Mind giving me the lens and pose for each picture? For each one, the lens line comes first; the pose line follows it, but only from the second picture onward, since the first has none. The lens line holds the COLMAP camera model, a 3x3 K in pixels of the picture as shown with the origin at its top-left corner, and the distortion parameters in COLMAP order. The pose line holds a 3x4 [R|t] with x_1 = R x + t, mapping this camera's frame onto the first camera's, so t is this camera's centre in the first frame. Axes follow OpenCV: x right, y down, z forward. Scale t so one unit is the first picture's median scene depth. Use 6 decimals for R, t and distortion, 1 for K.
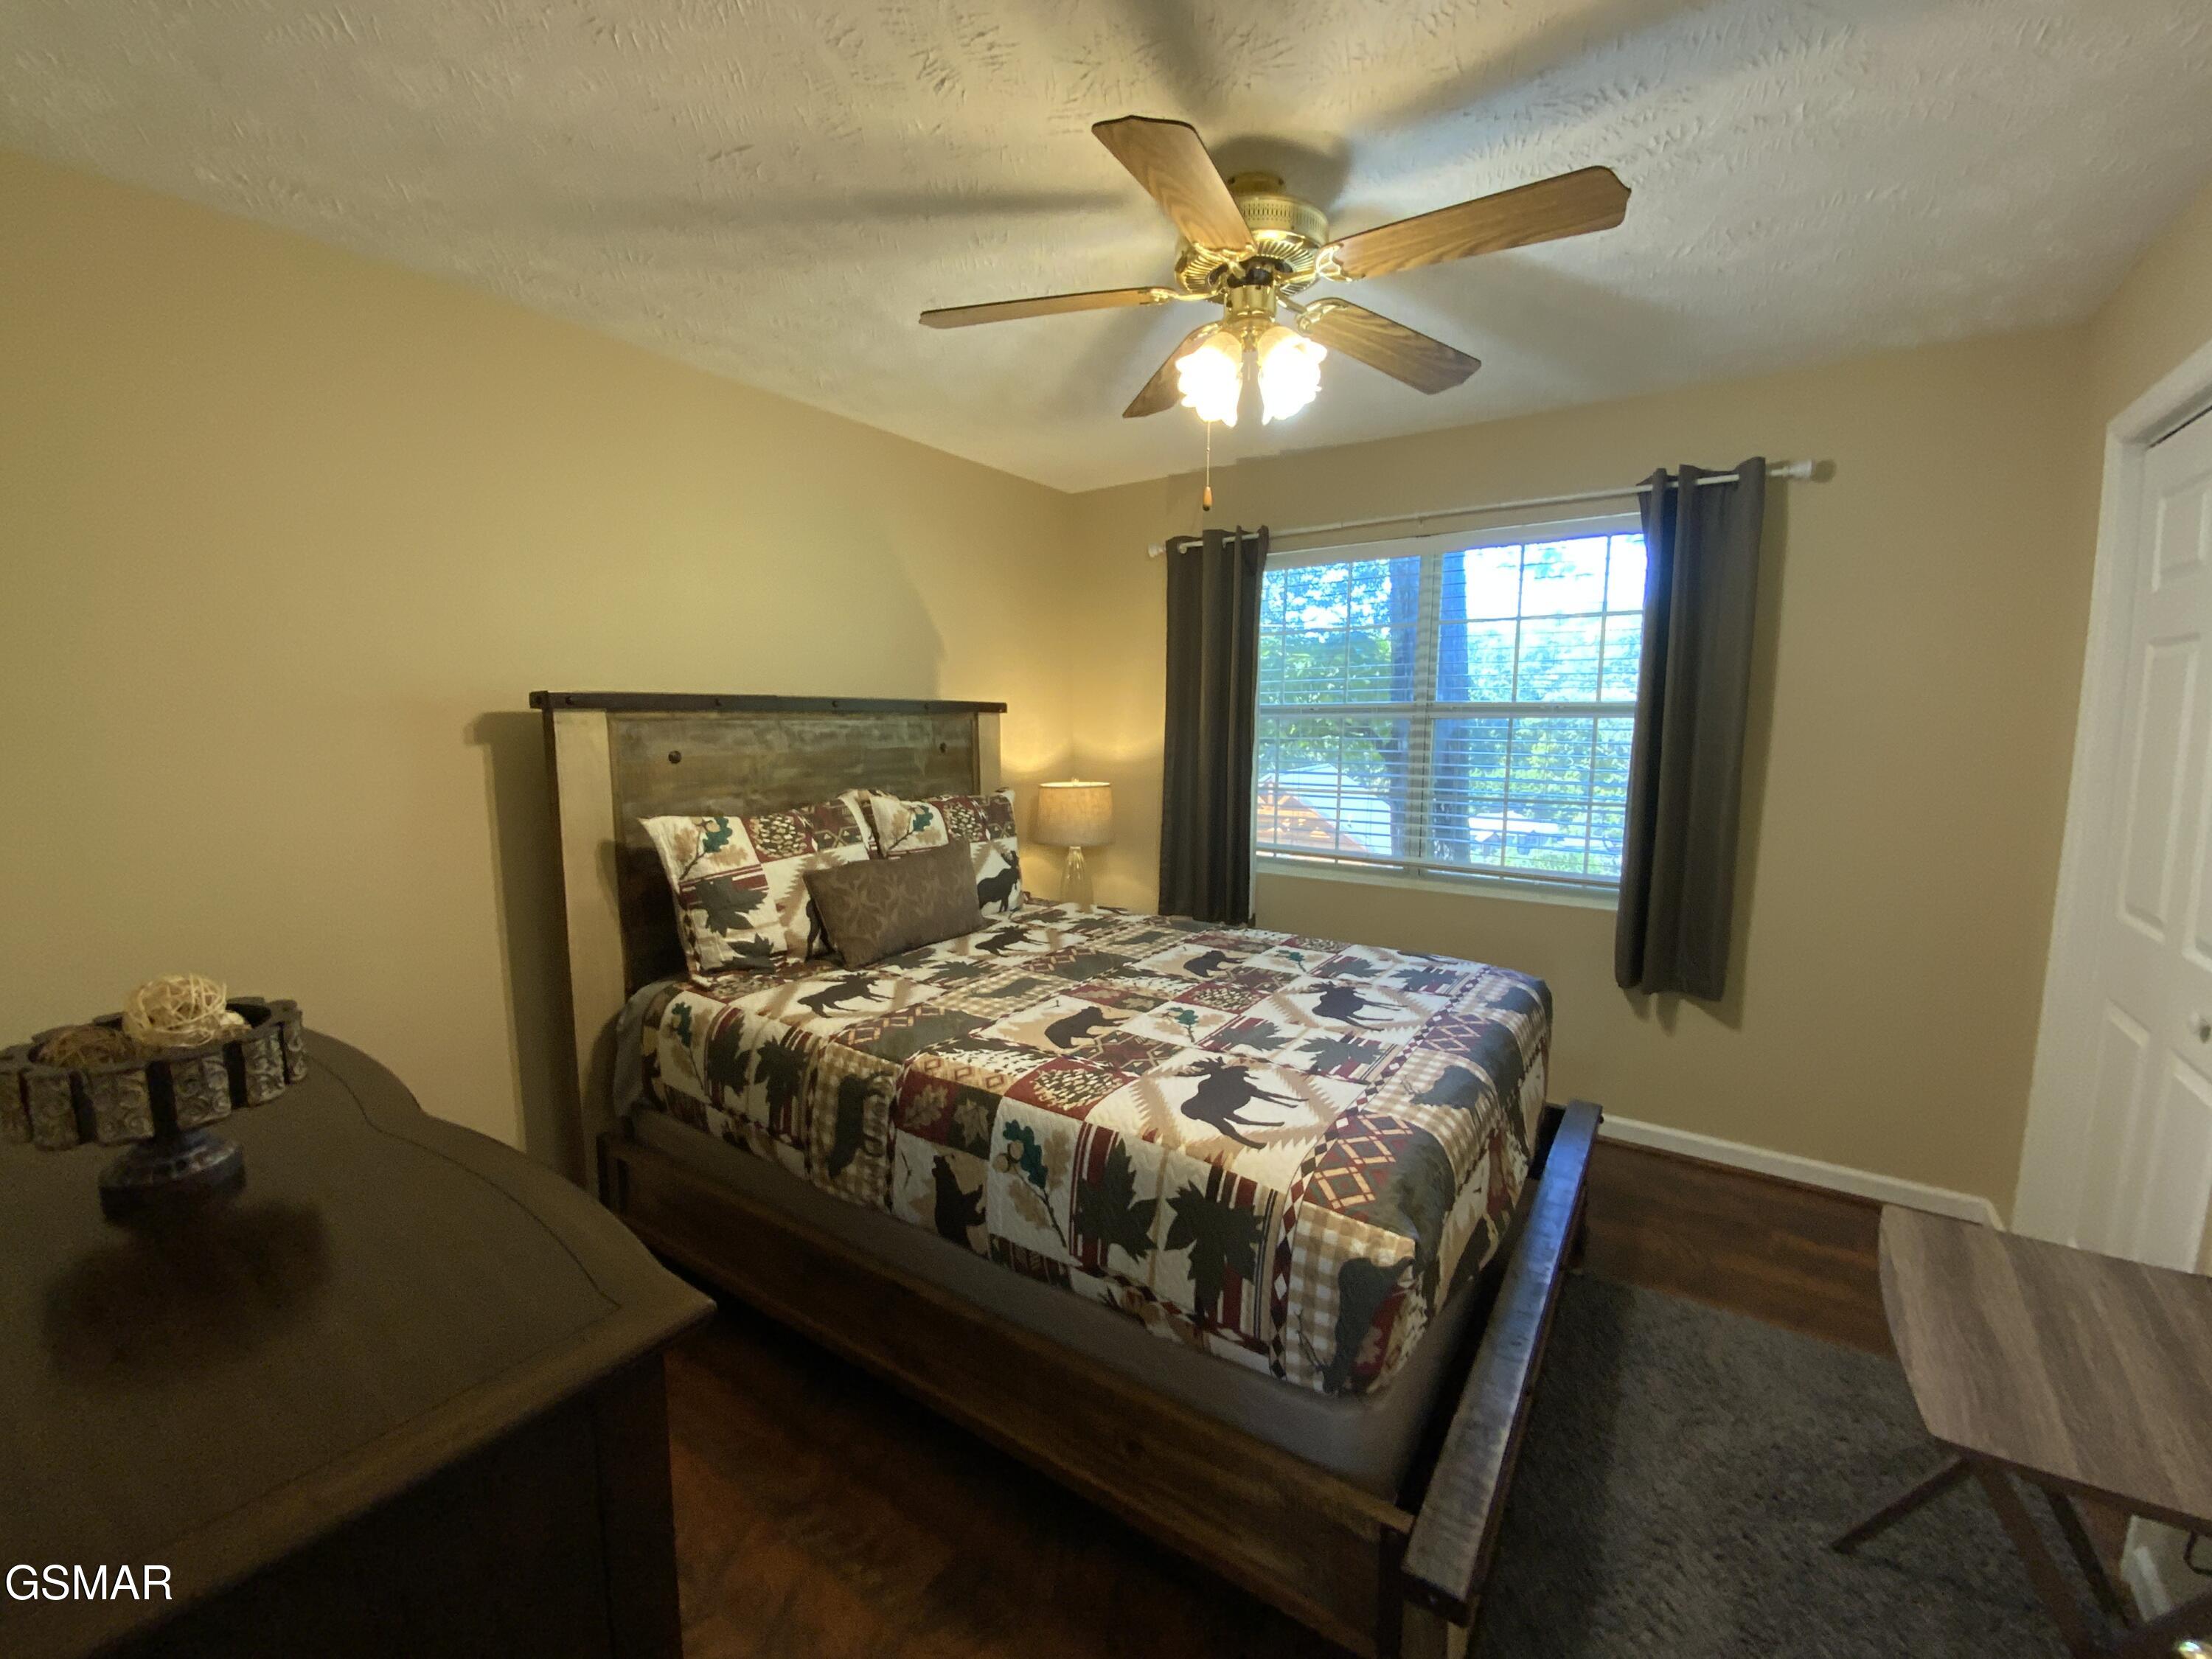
lens RADIAL K [[906.8, 0, 1106.0], [0, 906.8, 829.5], [0, 0, 1]] dist [0.034027, -0.021700]
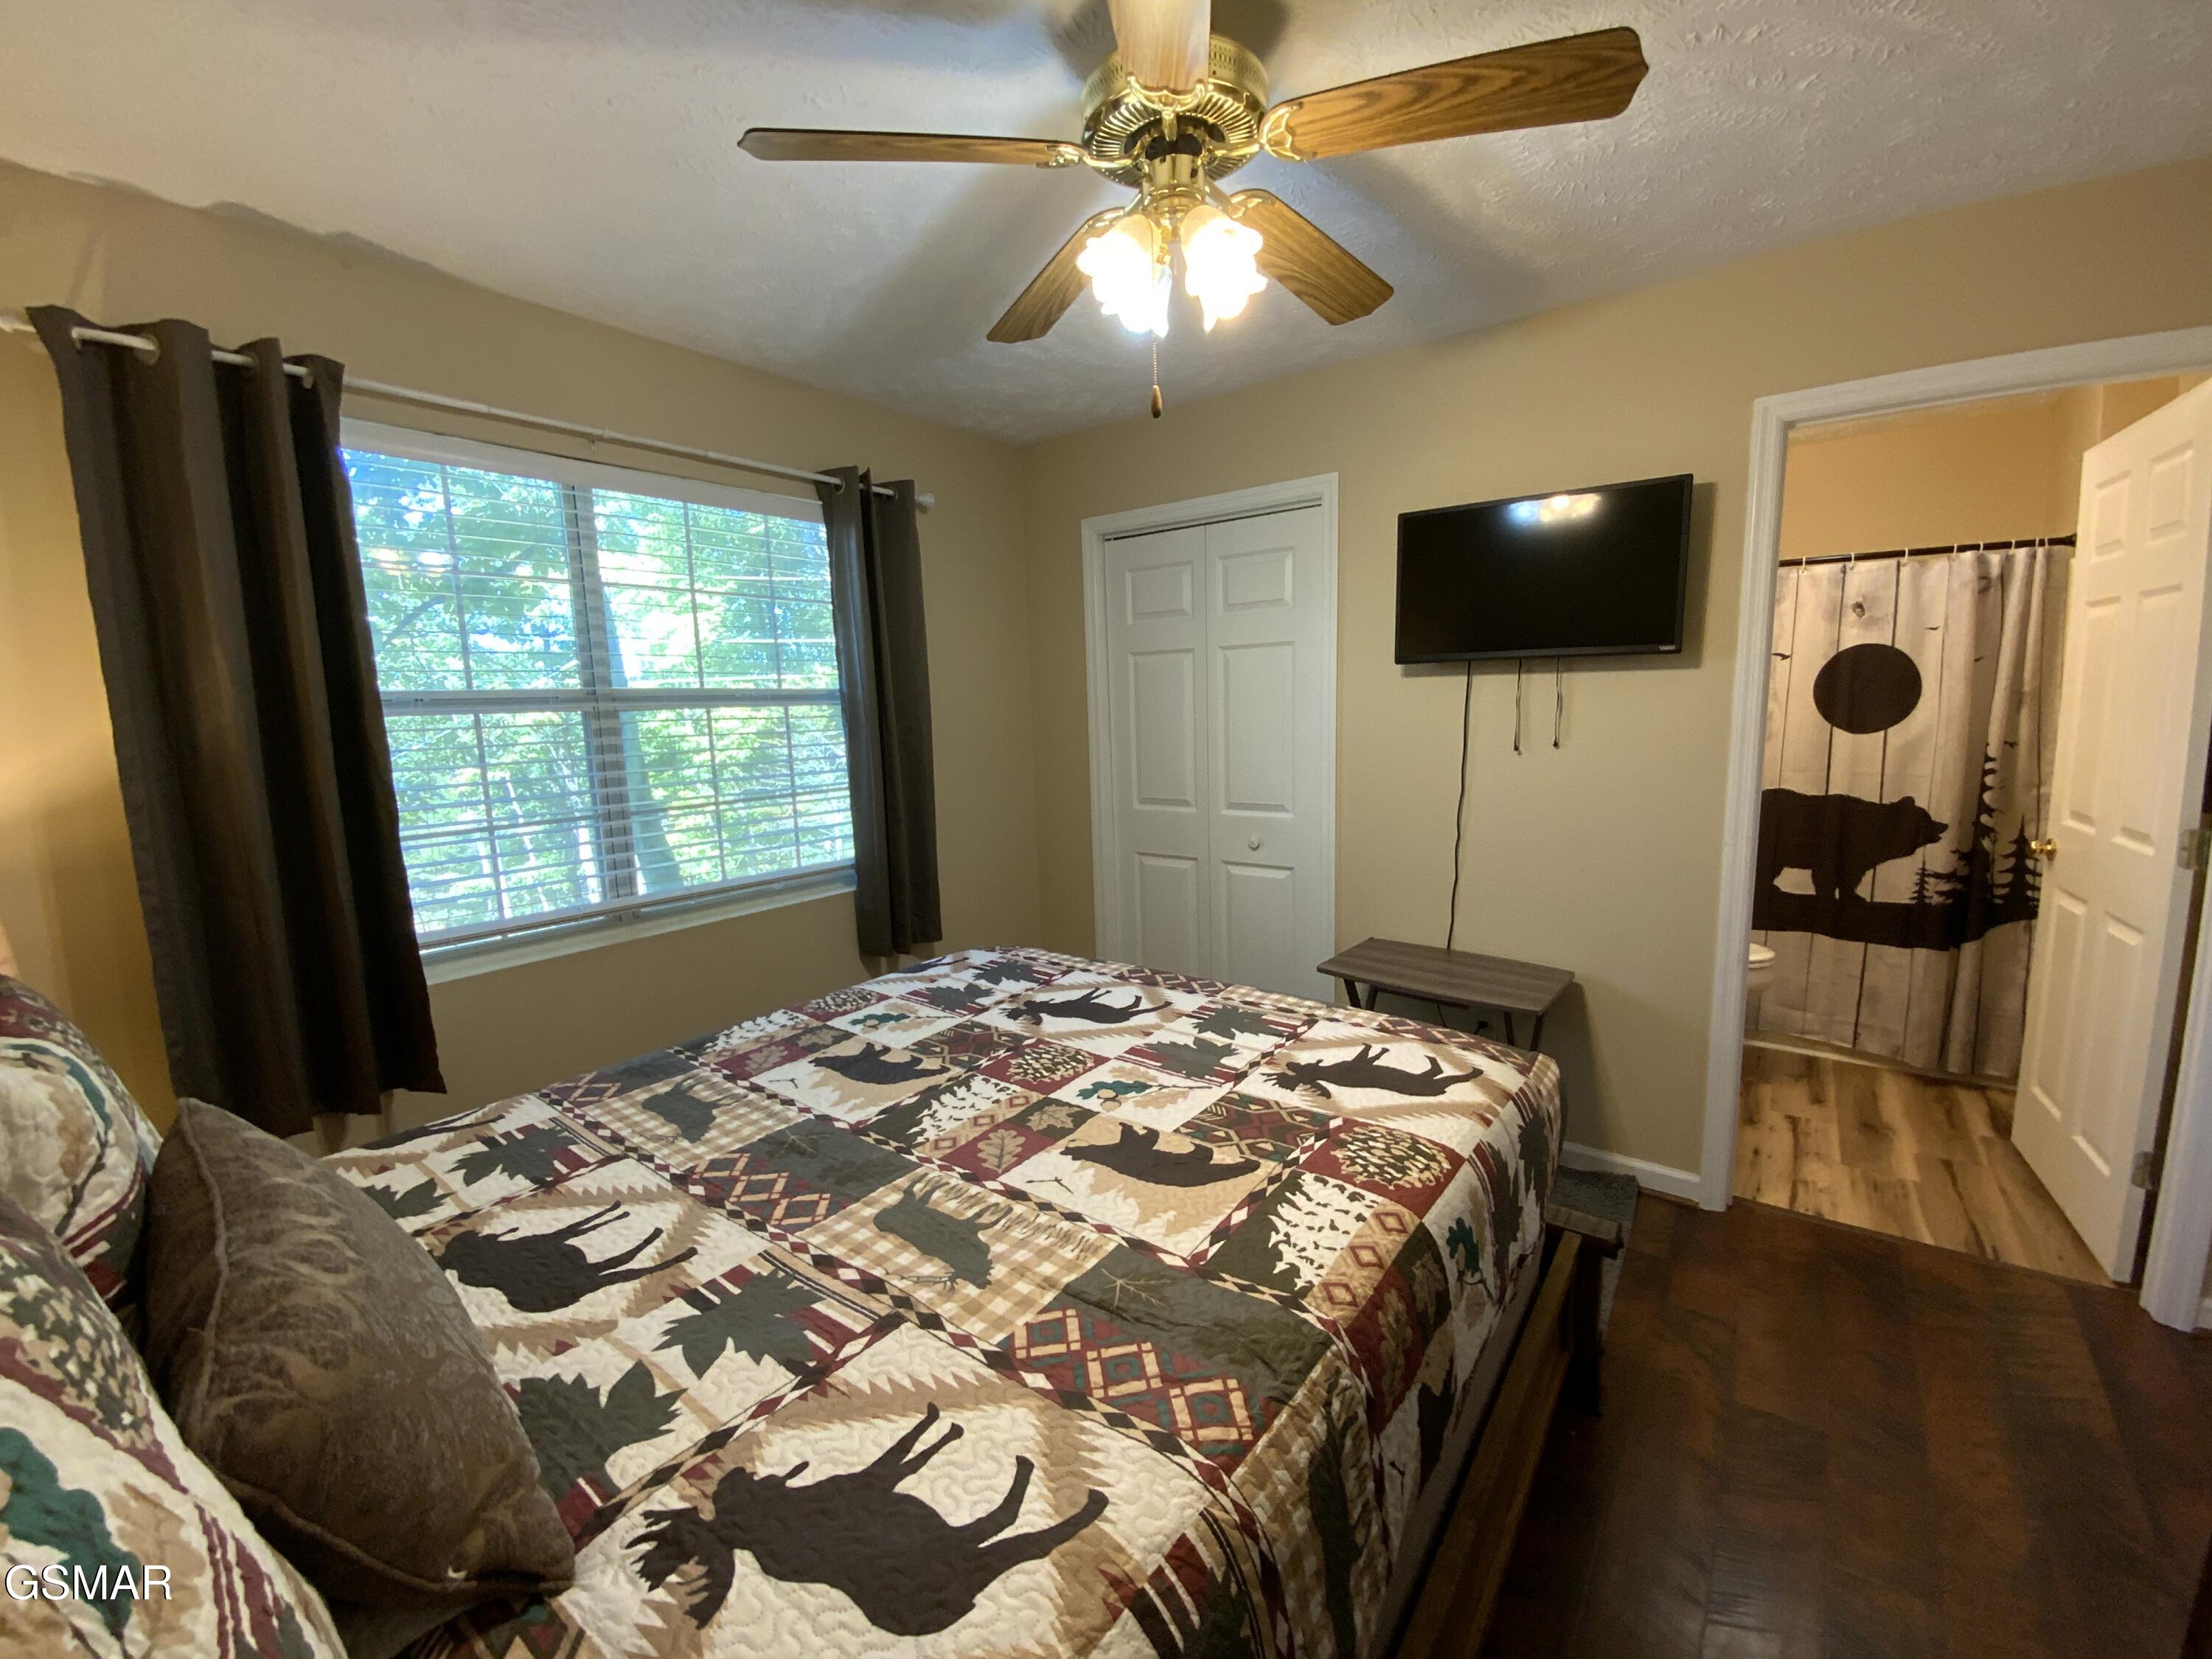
lens RADIAL K [[899.1, 0, 1106.0], [0, 899.1, 829.5], [0, 0, 1]] dist [-0.002135, -0.000185]
pose [[0.063517, -0.156399, 0.985649, -0.627256], [0.163730, 0.975895, 0.144300, -0.115194], [-0.984458, 0.152214, 0.087593, 0.931018]]
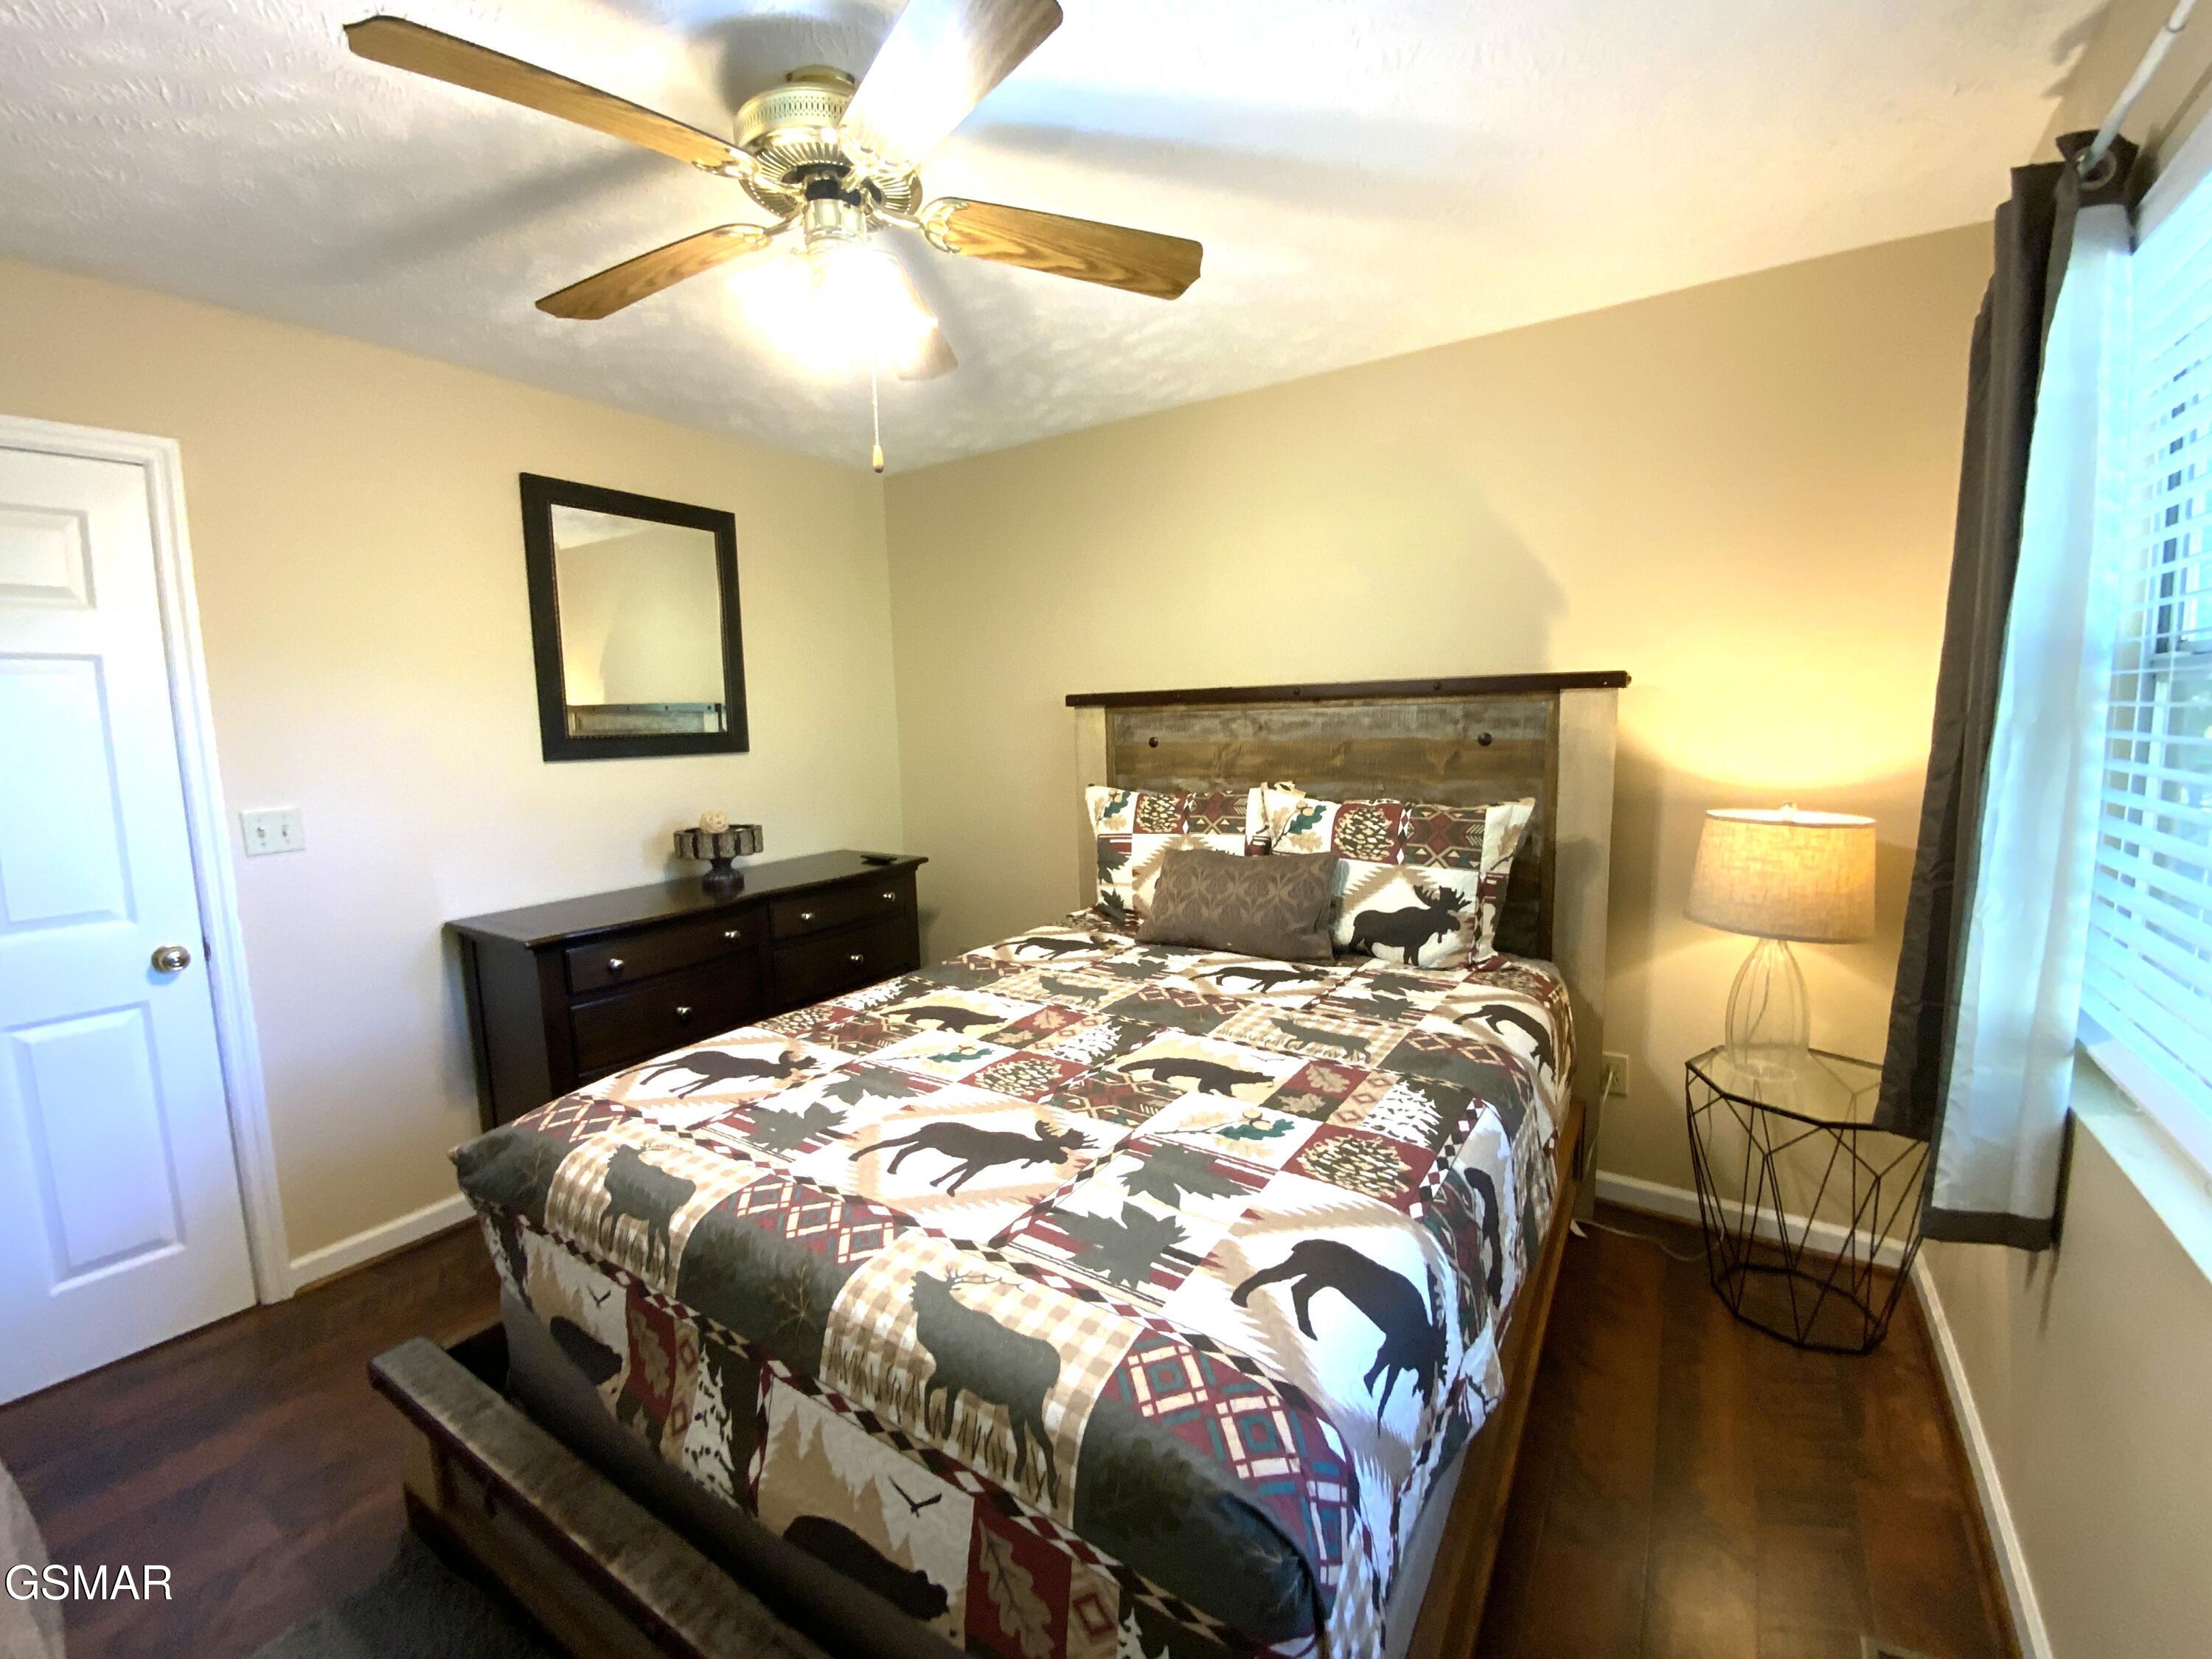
lens RADIAL K [[892.0, 0, 1106.0], [0, 892.0, 829.5], [0, 0, 1]] dist [-0.000711, -0.016219]
pose [[0.003244, 0.126117, -0.992010, 0.760945], [-0.102819, 0.986800, 0.125118, -0.102664], [0.994695, 0.101592, 0.016168, 0.868601]]
